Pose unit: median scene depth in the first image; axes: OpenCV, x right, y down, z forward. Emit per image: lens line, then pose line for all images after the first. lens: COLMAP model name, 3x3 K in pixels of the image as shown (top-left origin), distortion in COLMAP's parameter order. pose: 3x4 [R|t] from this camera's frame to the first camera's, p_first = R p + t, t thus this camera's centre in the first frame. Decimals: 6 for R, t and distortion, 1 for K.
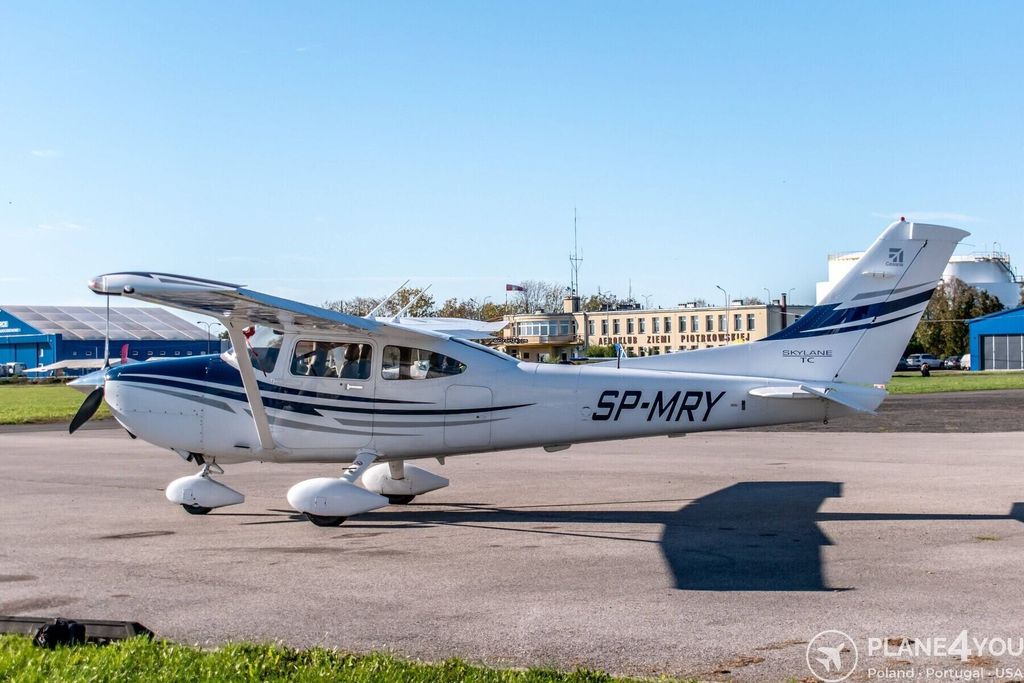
lens RADIAL K [[1848.8, 0, 509.0], [0, 1848.8, 340.0], [0, 0, 1]] dist [0.028017, 0.000000]
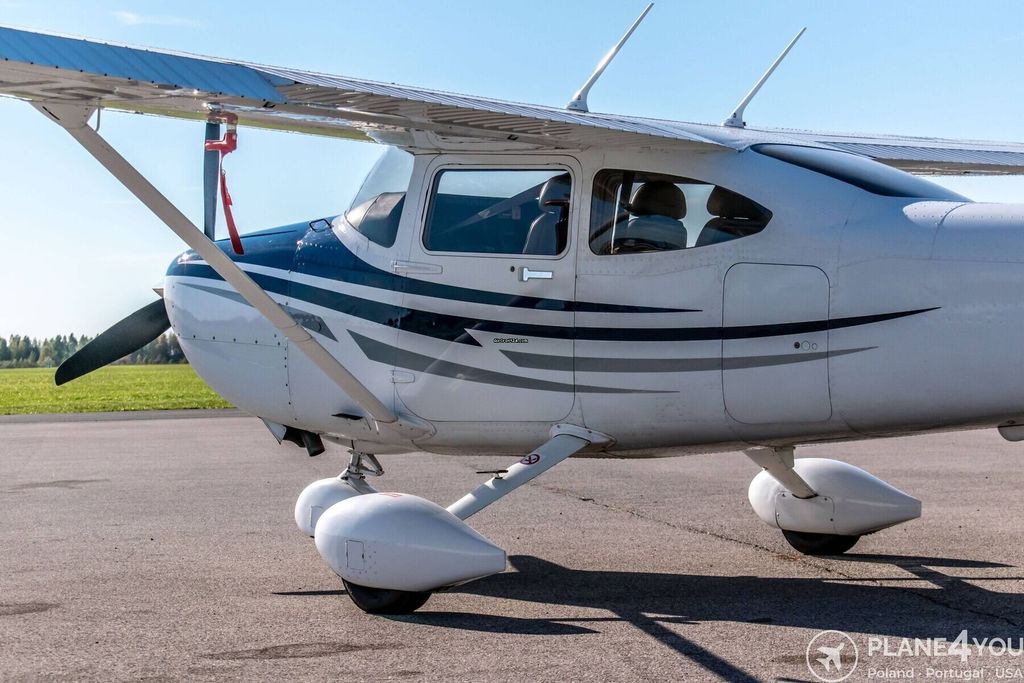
lens RADIAL K [[2241.5, 0, 514.3], [0, 2241.5, 341.0], [0, 0, 1]] dist [-0.092696, 0.000000]
pose [[0.844202, -0.004971, -0.536002, 0.181417], [0.014583, 0.999800, 0.013696, 0.033510], [0.535827, -0.019379, 0.844105, 0.577203]]
